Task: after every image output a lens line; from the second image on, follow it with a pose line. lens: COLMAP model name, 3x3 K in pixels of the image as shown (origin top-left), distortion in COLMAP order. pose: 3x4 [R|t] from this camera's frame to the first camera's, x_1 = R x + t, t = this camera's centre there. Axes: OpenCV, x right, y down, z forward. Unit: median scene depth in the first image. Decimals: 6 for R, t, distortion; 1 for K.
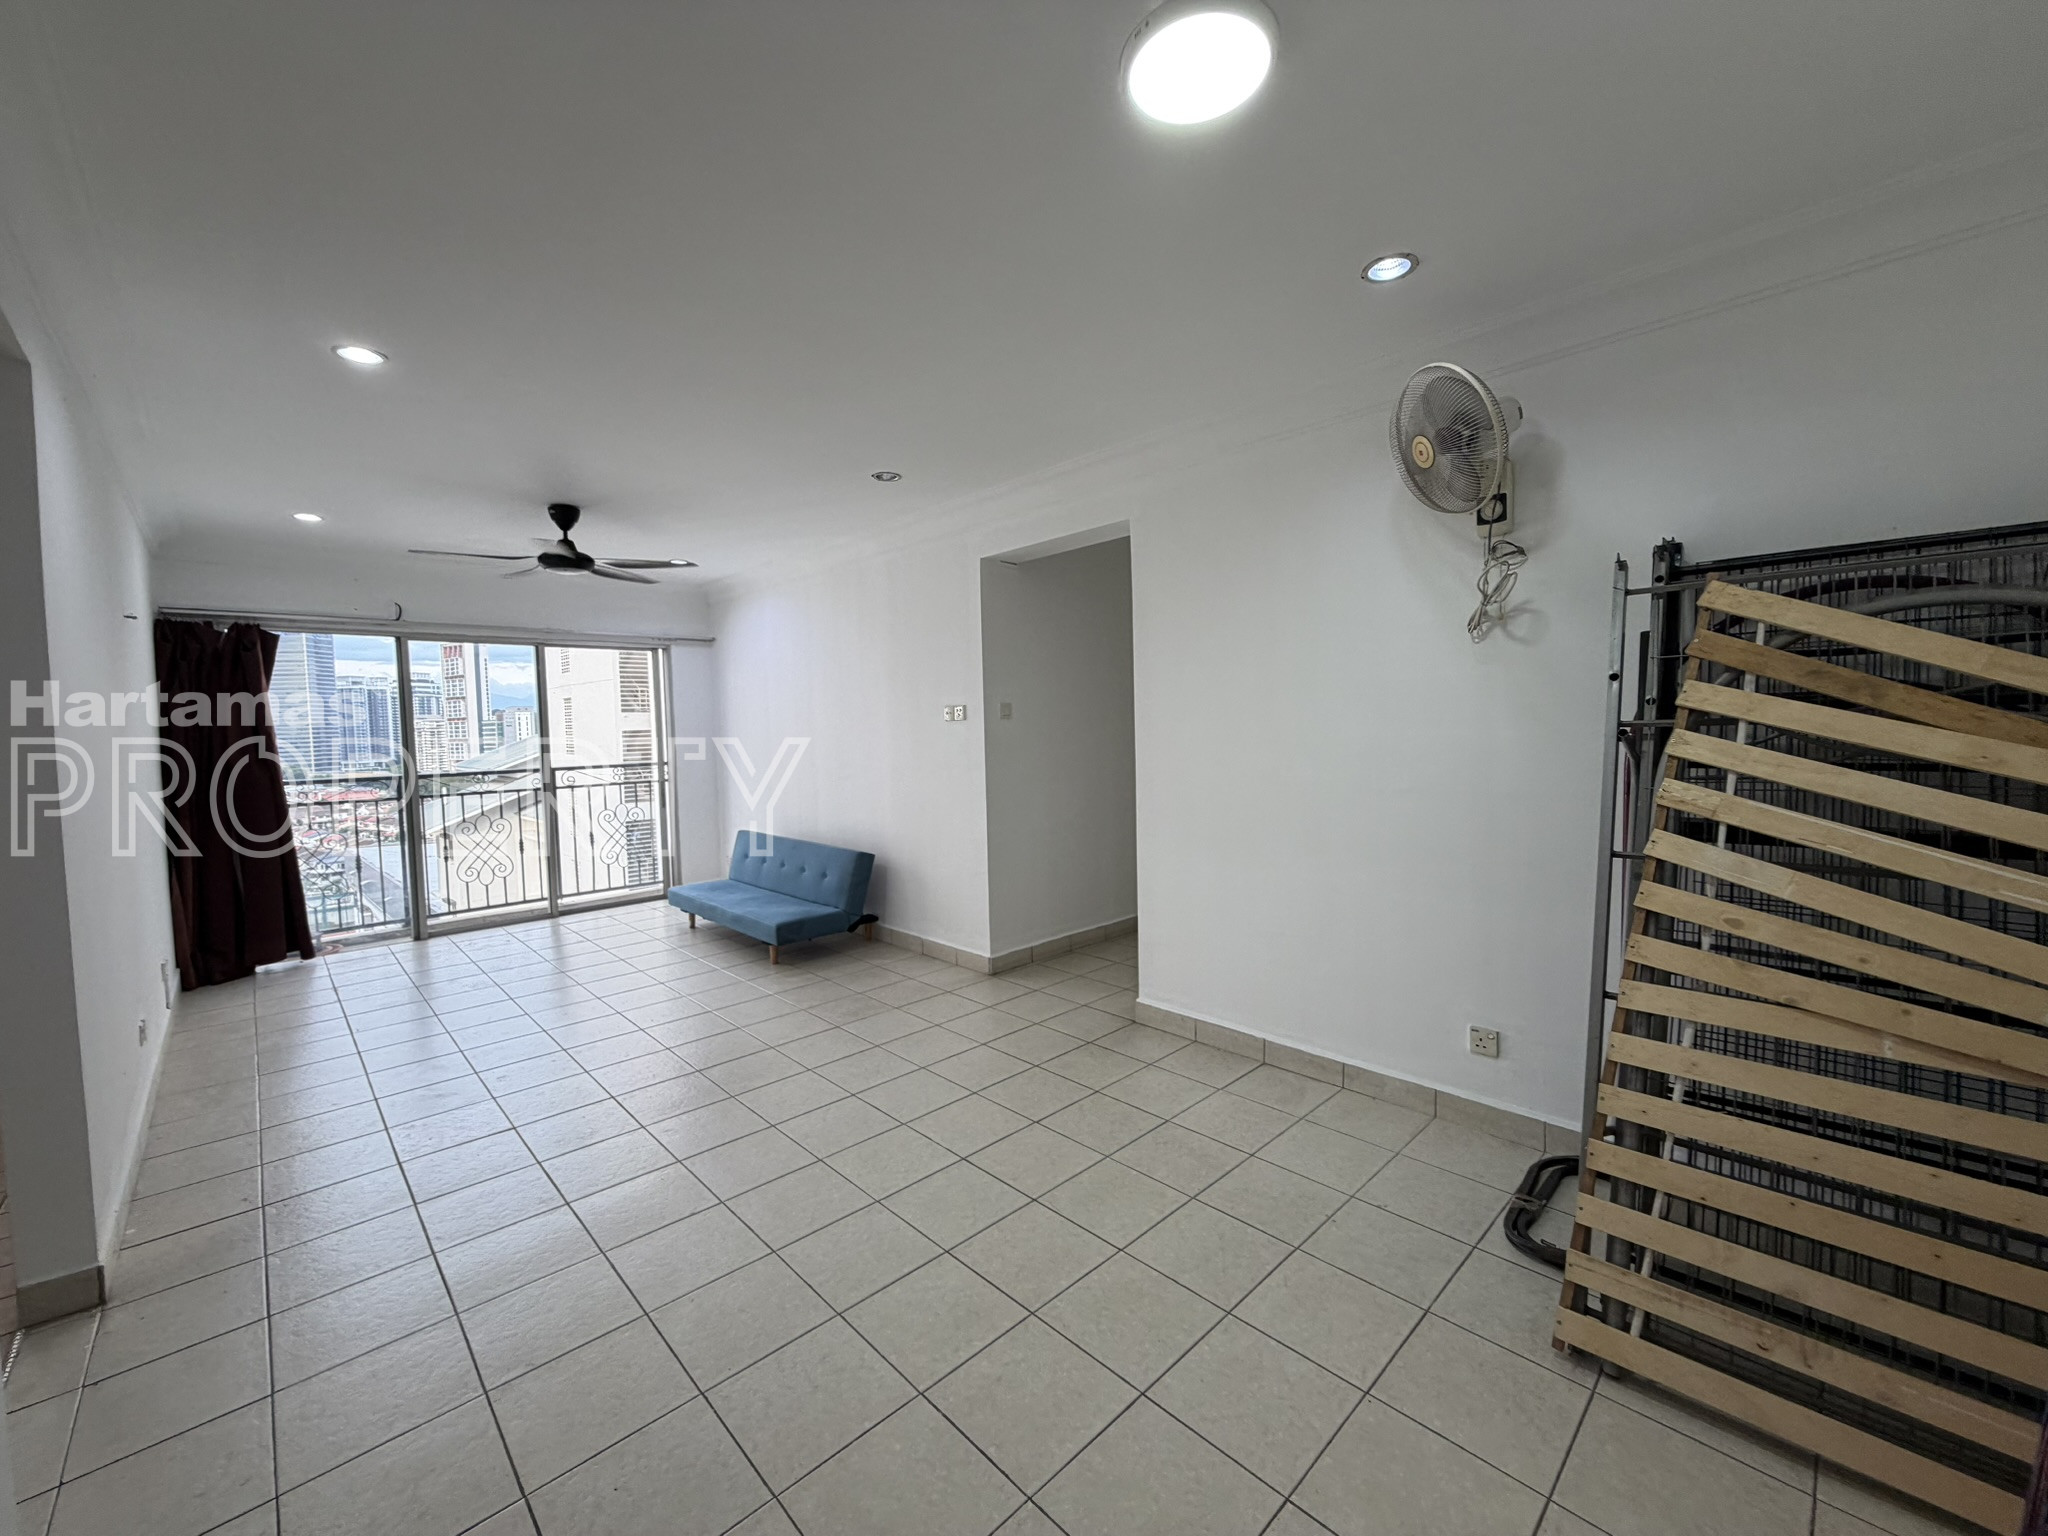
lens RADIAL K [[817.9, 0, 1024.8], [0, 817.9, 772.2], [0, 0, 1]] dist [0.002401, -0.000699]
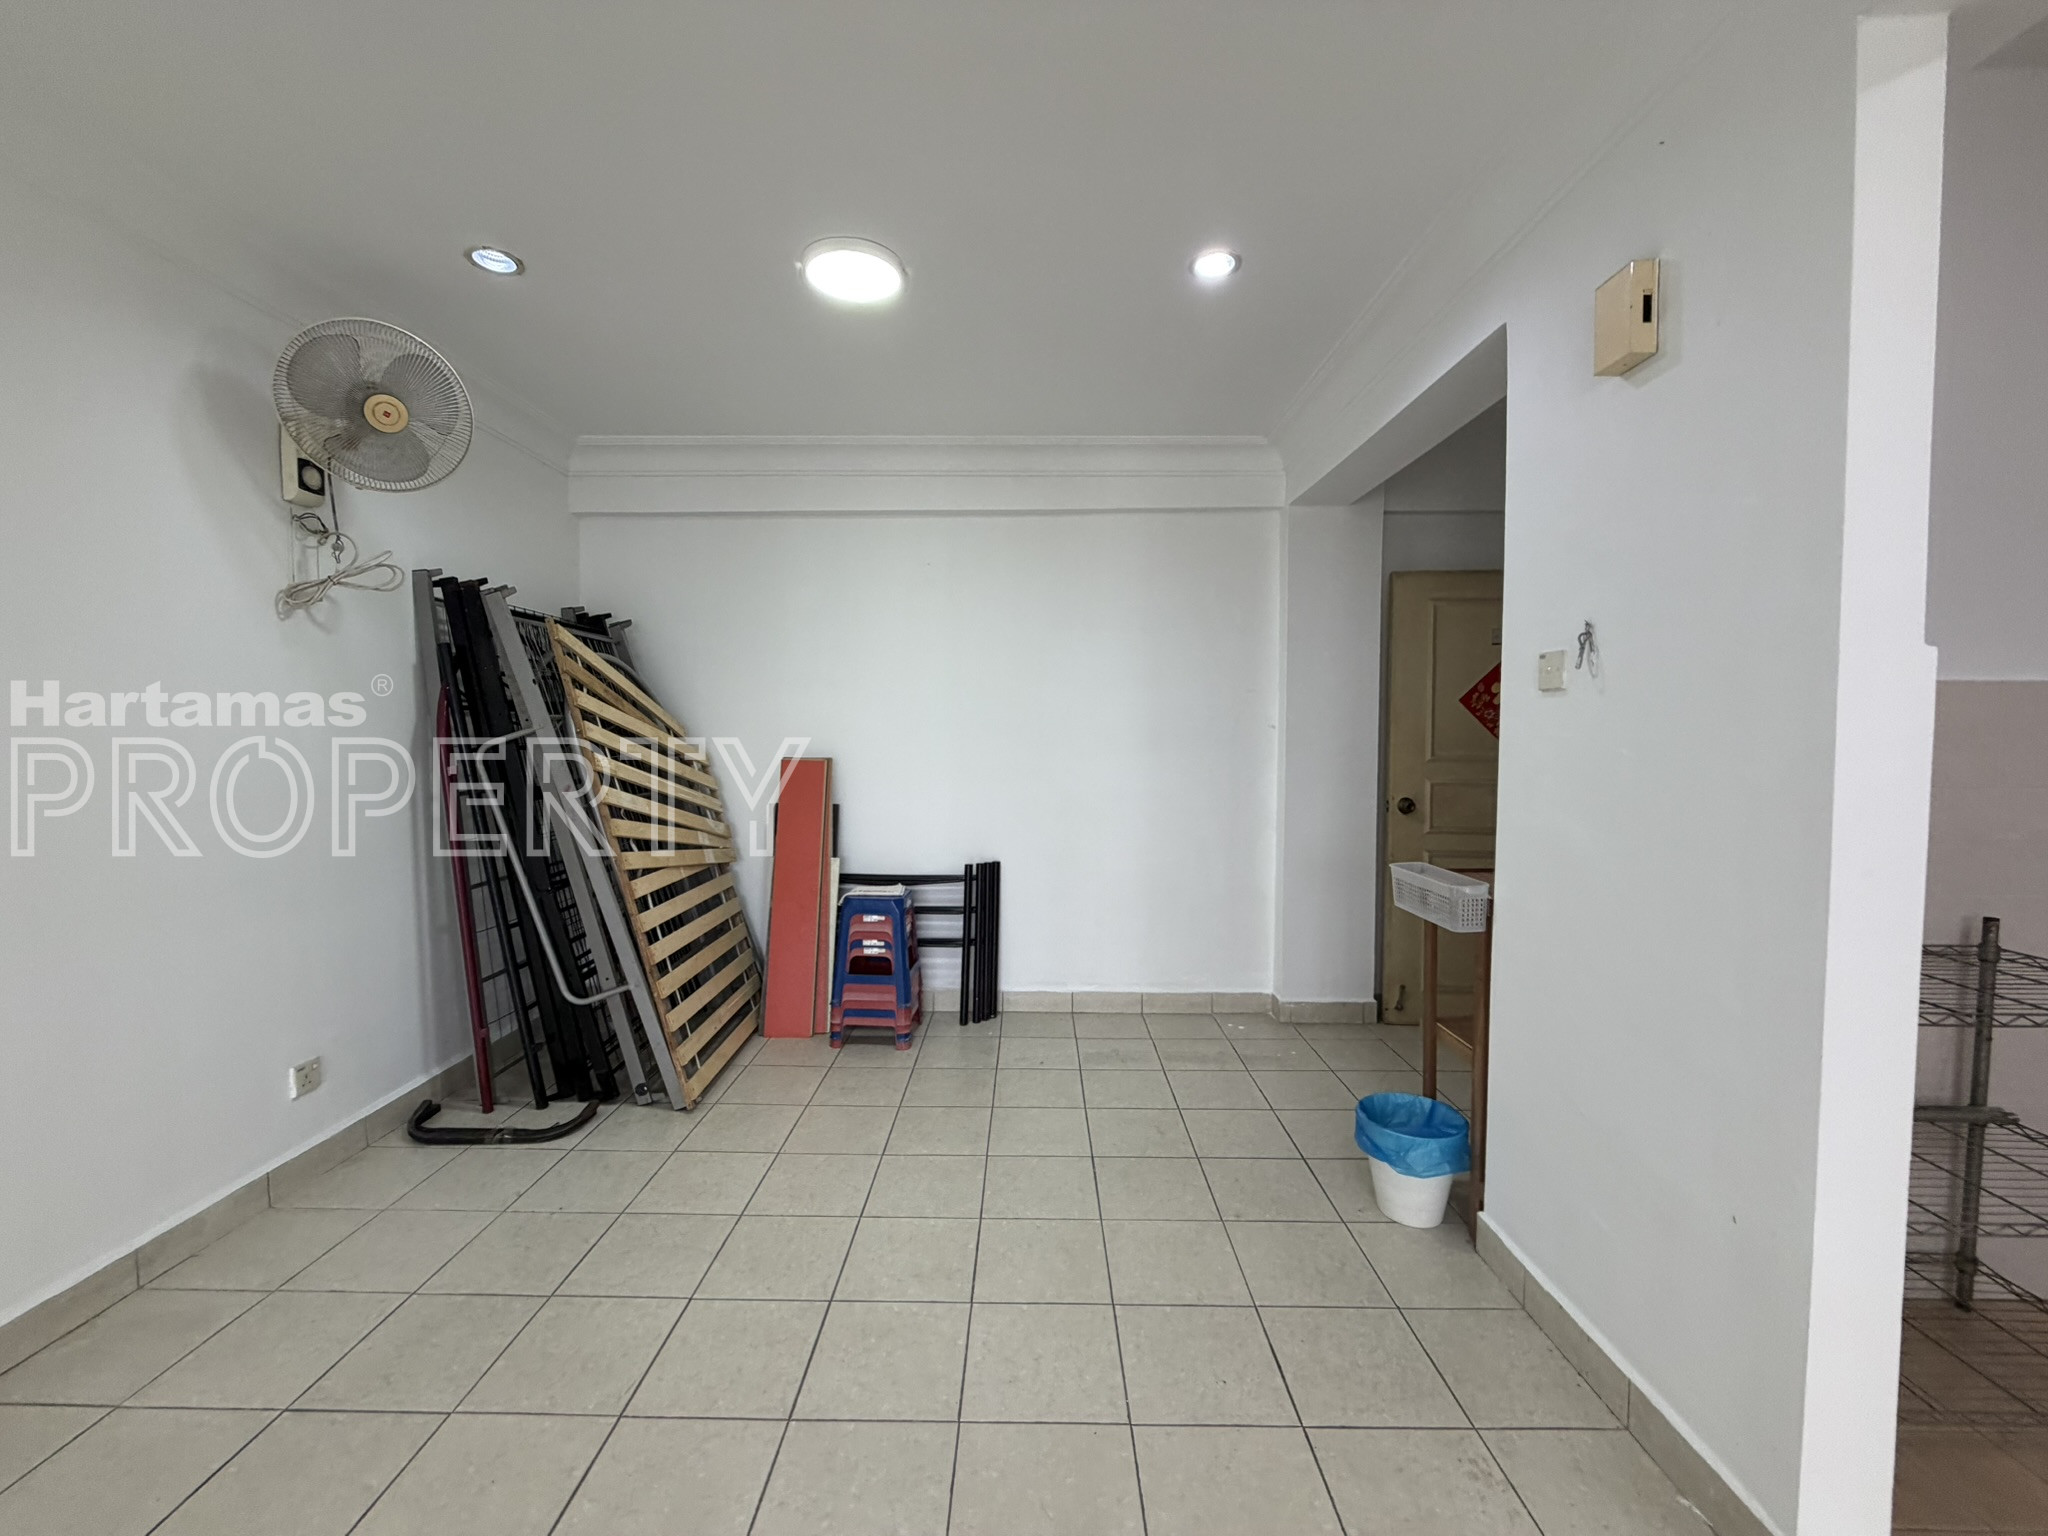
lens RADIAL K [[817.9, 0, 1023.2], [0, 817.9, 758.8], [0, 0, 1]] dist [0.002401, -0.000699]
pose [[-0.715329, -0.009659, 0.698721, -0.331181], [0.050822, 0.996537, 0.065807, -0.015959], [-0.696937, 0.082584, -0.712362, 0.589727]]
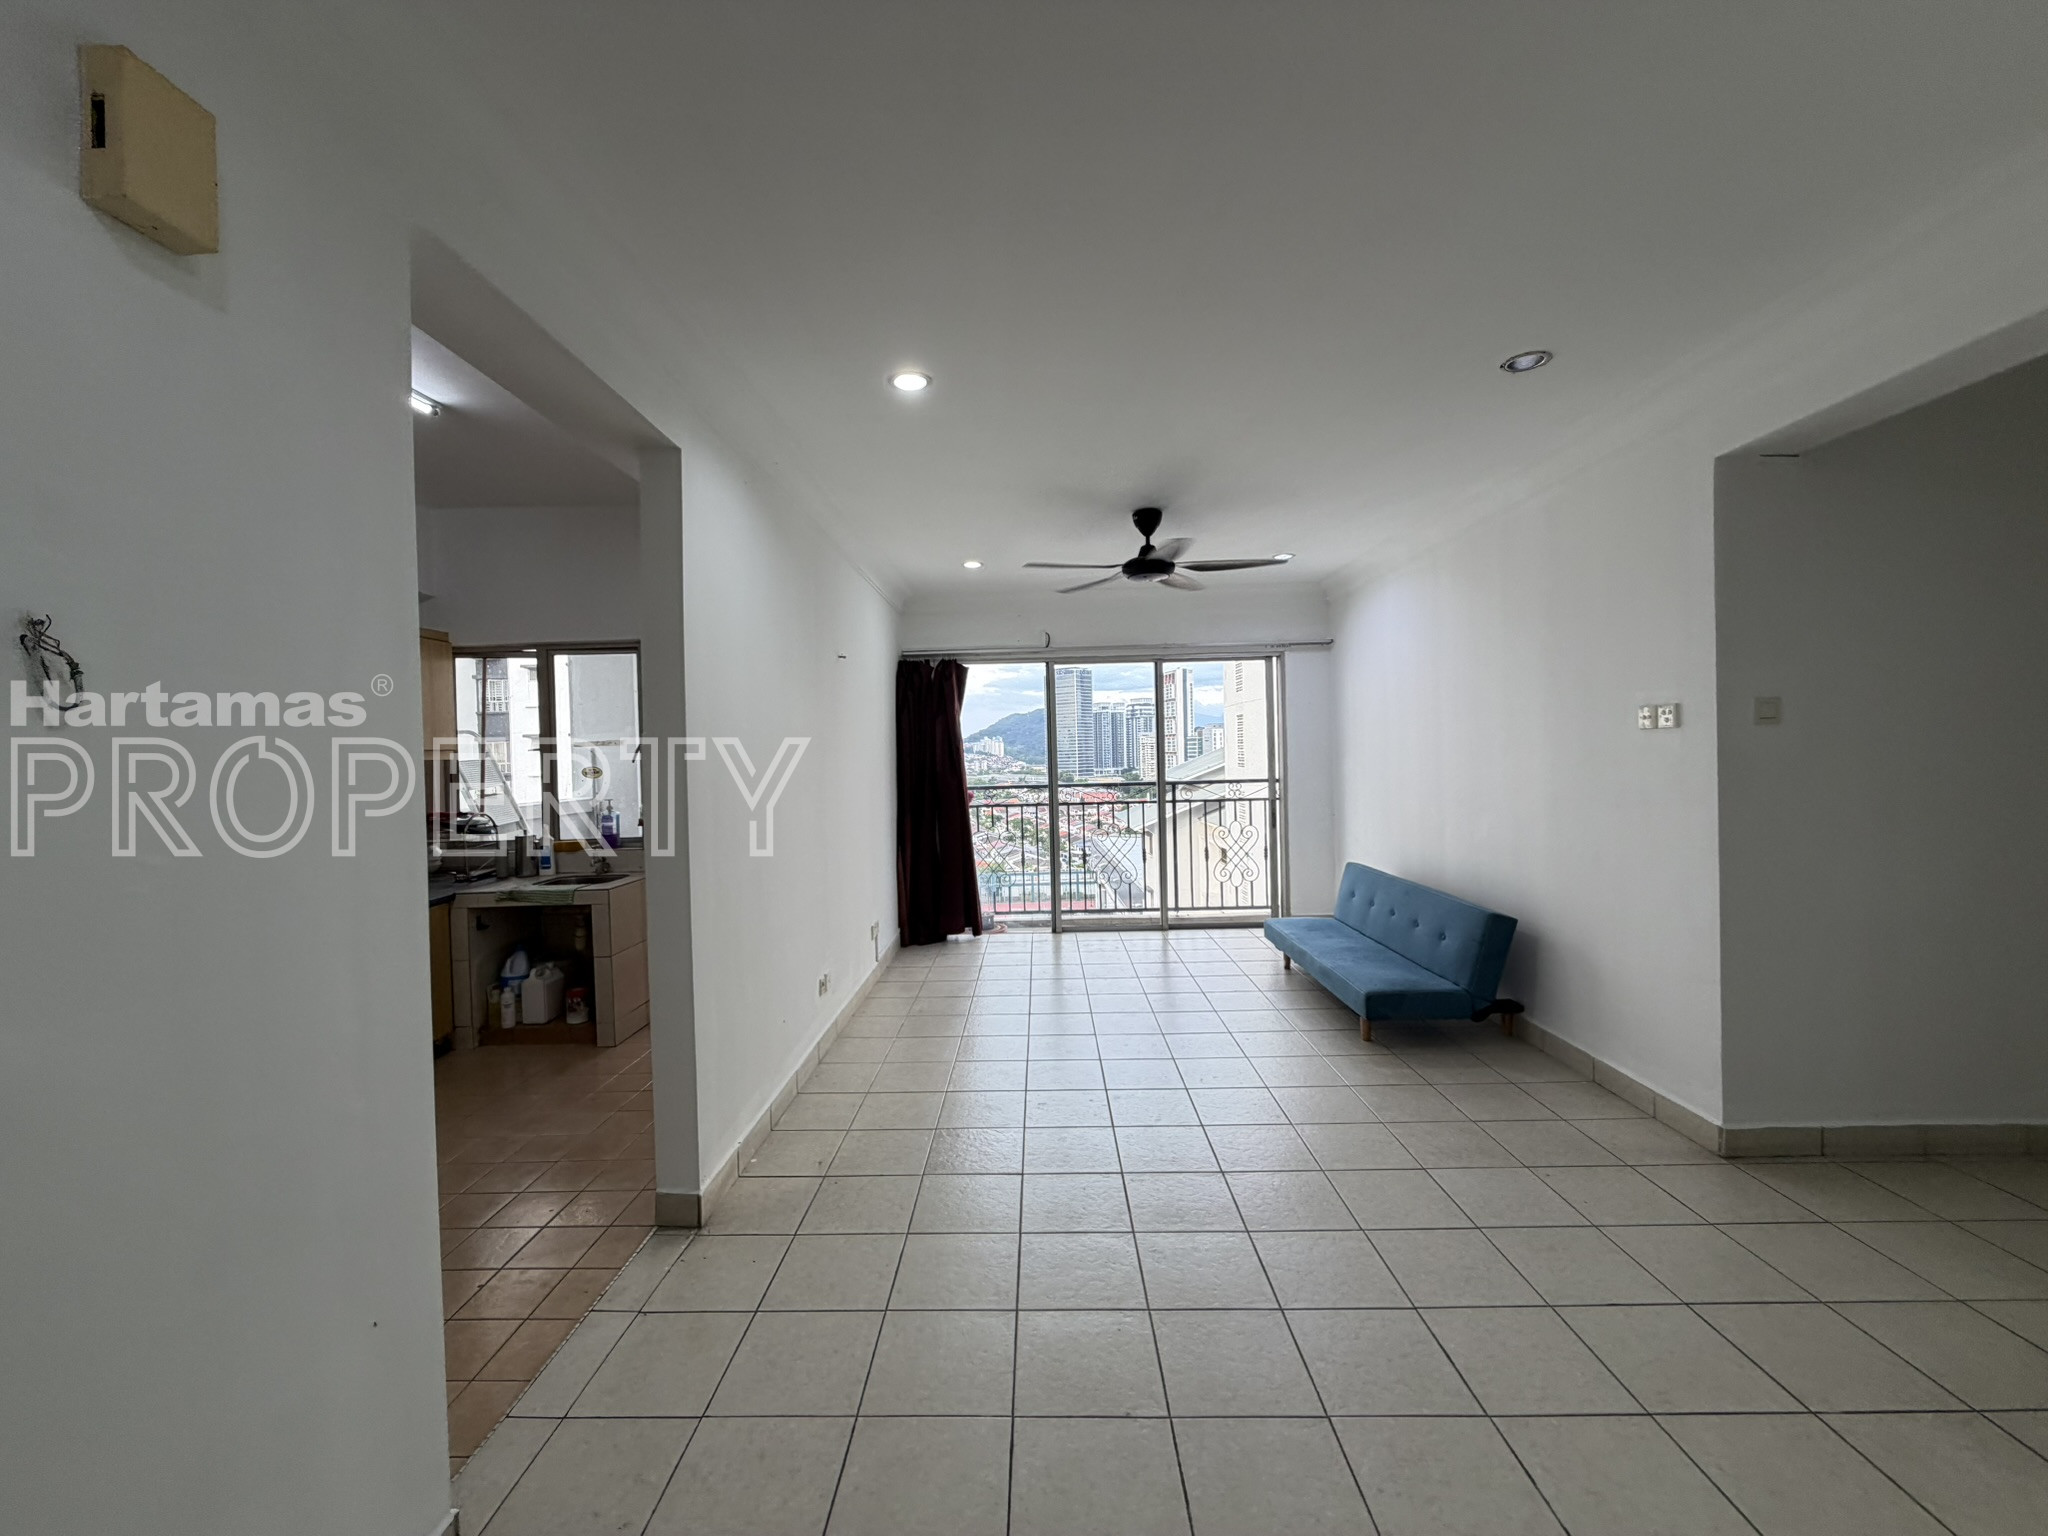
lens RADIAL K [[817.9, 0, 1025.4], [0, 817.9, 761.6], [0, 0, 1]] dist [0.002401, -0.000699]
pose [[0.709137, 0.014326, -0.704925, 0.013023], [-0.036167, 0.999216, -0.016077, -0.009187], [0.704142, 0.036895, 0.709100, 0.198039]]
